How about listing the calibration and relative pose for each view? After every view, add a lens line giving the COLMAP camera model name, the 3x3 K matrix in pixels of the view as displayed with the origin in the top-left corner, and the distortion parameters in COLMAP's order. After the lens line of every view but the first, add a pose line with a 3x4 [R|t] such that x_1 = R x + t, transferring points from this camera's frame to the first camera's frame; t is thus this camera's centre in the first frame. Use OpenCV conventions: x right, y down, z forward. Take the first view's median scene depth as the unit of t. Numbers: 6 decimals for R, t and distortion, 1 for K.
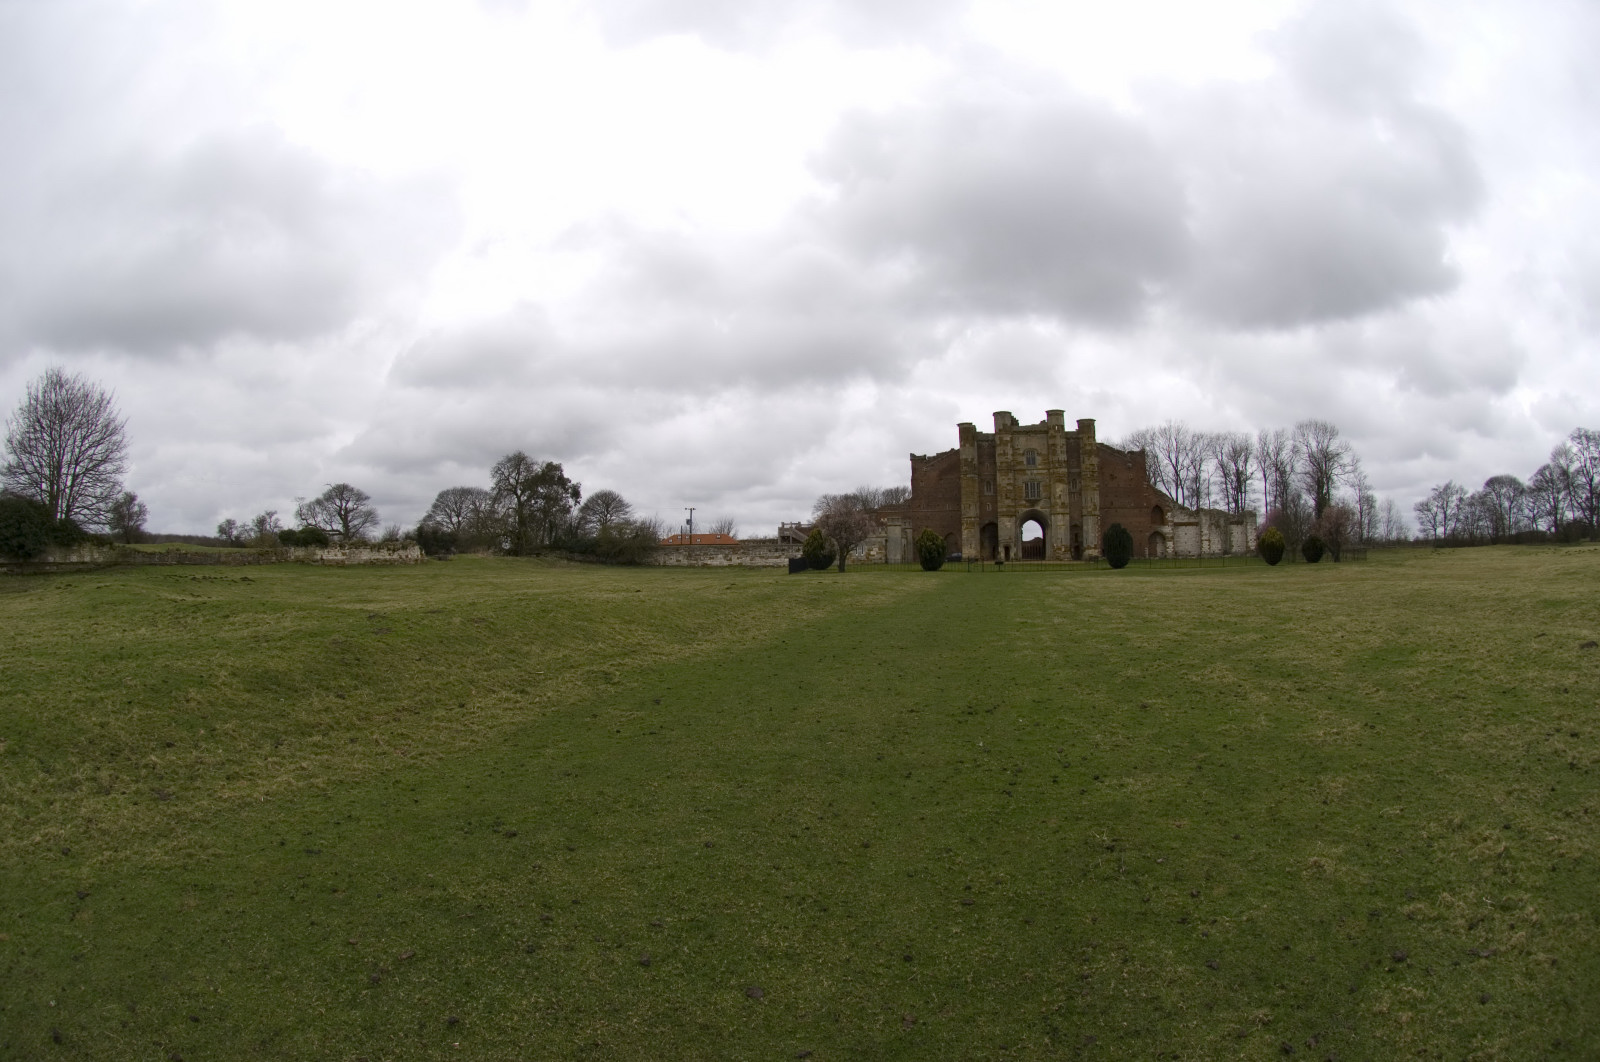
lens RADIAL K [[717.2, 0, 801.9], [0, 717.2, 440.4], [0, 0, 1]] dist [-0.108624, 0.009054]
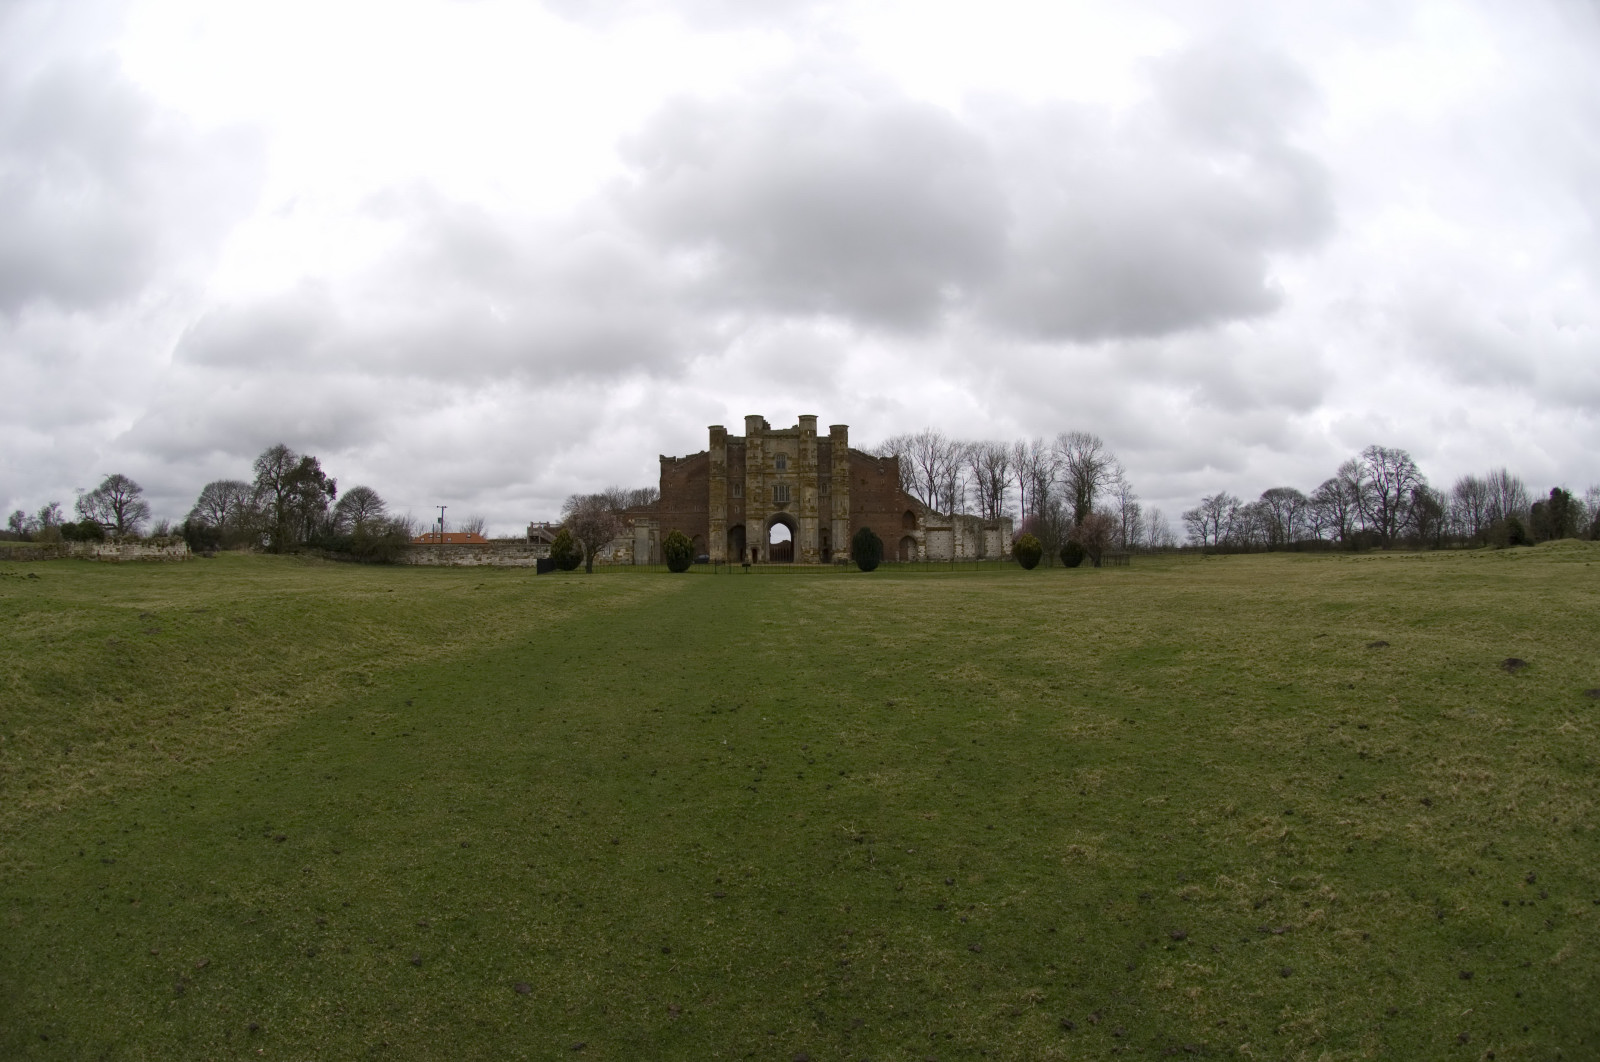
lens RADIAL K [[720.3, 0, 772.4], [0, 720.3, 468.2], [0, 0, 1]] dist [-0.116479, 0.011785]
pose [[0.988992, 0.015682, 0.147134, 0.141754], [-0.021513, 0.999041, 0.038127, -0.004437], [-0.146395, -0.040873, 0.988381, -0.012564]]
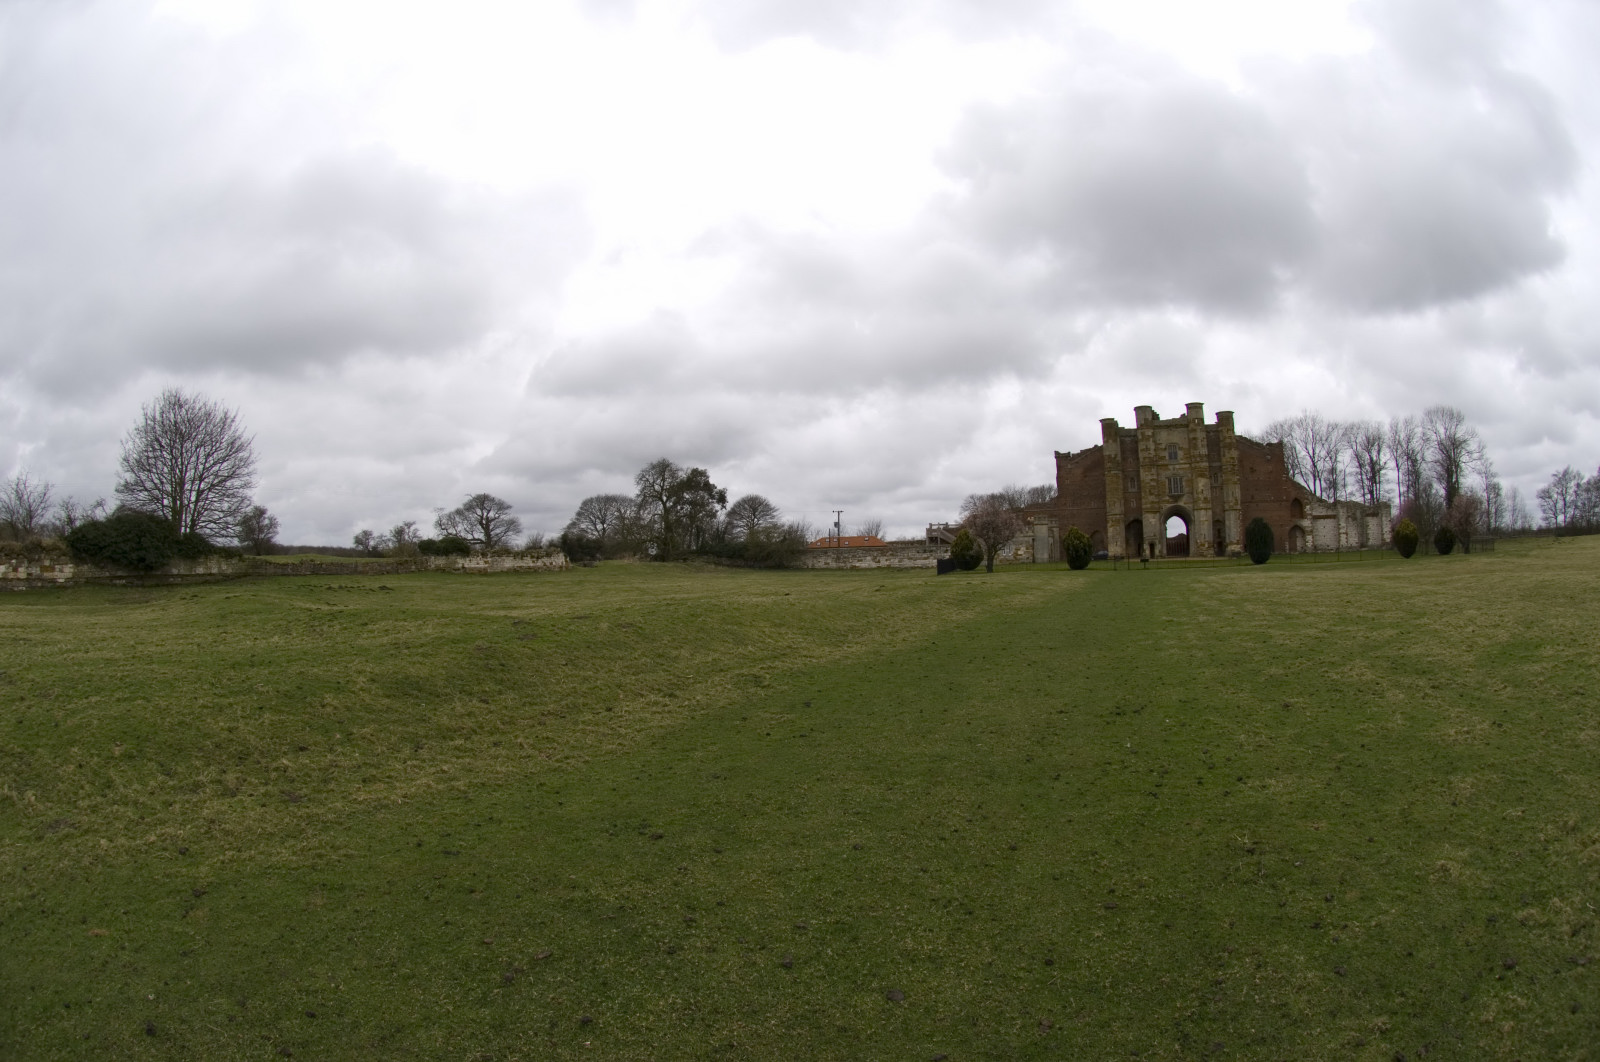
lens RADIAL K [[717.2, 0, 801.9], [0, 717.2, 440.4], [0, 0, 1]] dist [-0.108624, 0.009054]
pose [[0.995158, -0.024818, -0.095108, -0.085943], [0.024717, 0.999692, -0.002245, -0.002138], [0.095134, -0.000117, 0.995464, -0.002207]]
